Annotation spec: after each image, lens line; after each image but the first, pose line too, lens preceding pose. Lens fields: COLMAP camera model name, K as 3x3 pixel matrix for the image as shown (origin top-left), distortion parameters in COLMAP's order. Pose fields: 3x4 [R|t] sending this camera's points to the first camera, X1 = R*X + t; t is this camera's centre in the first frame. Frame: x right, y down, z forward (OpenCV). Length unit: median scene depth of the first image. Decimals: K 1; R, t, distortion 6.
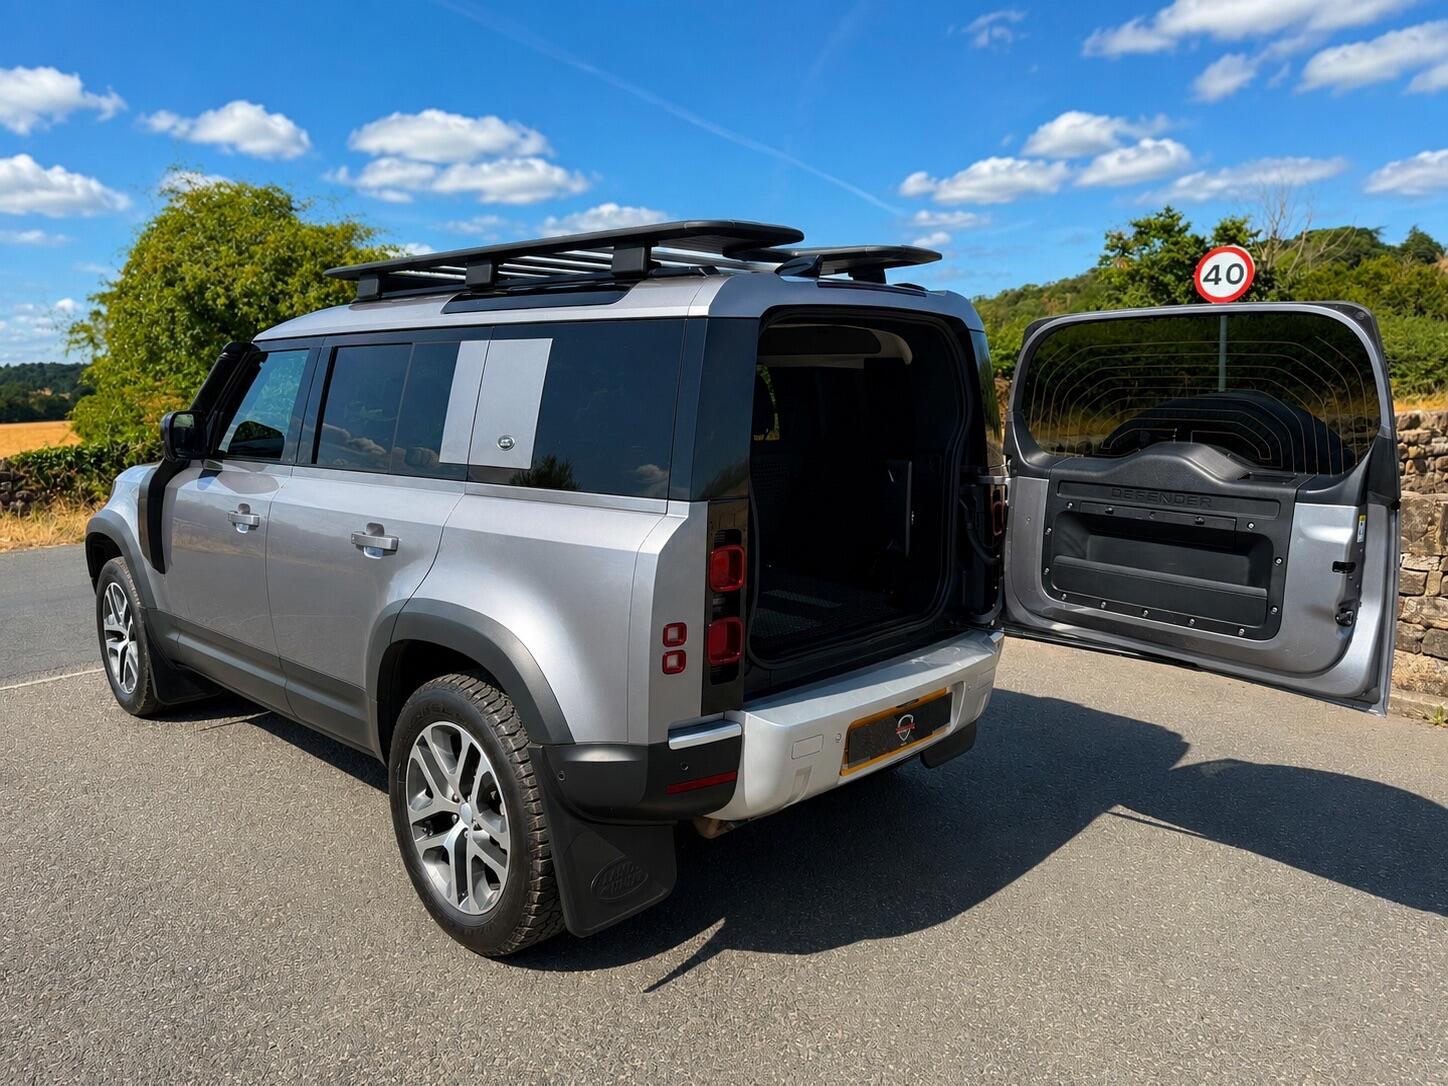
lens RADIAL K [[1004.6, 0, 713.4], [0, 1004.6, 546.3], [0, 0, 1]] dist [0.042121, -0.055513]
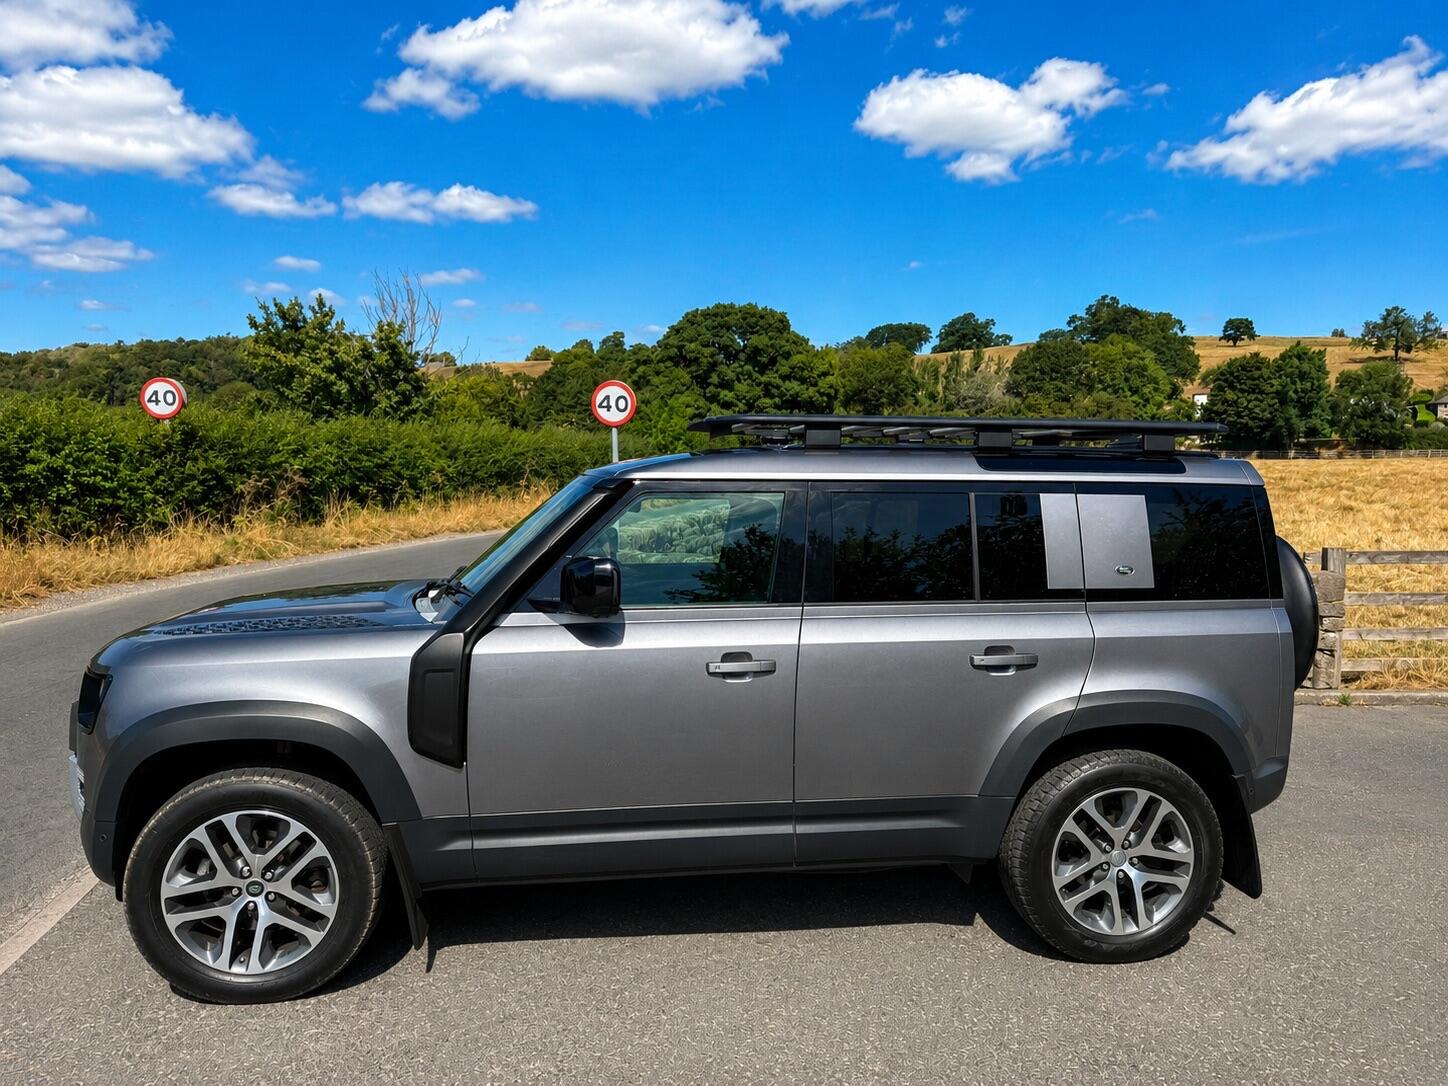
lens RADIAL K [[1066.9, 0, 724.5], [0, 1066.9, 563.4], [0, 0, 1]] dist [0.009488, -0.008297]
pose [[0.630071, -0.044776, 0.775246, -1.578202], [0.104968, 0.994084, -0.027896, -0.122235], [-0.769410, 0.098953, 0.631044, 0.477246]]
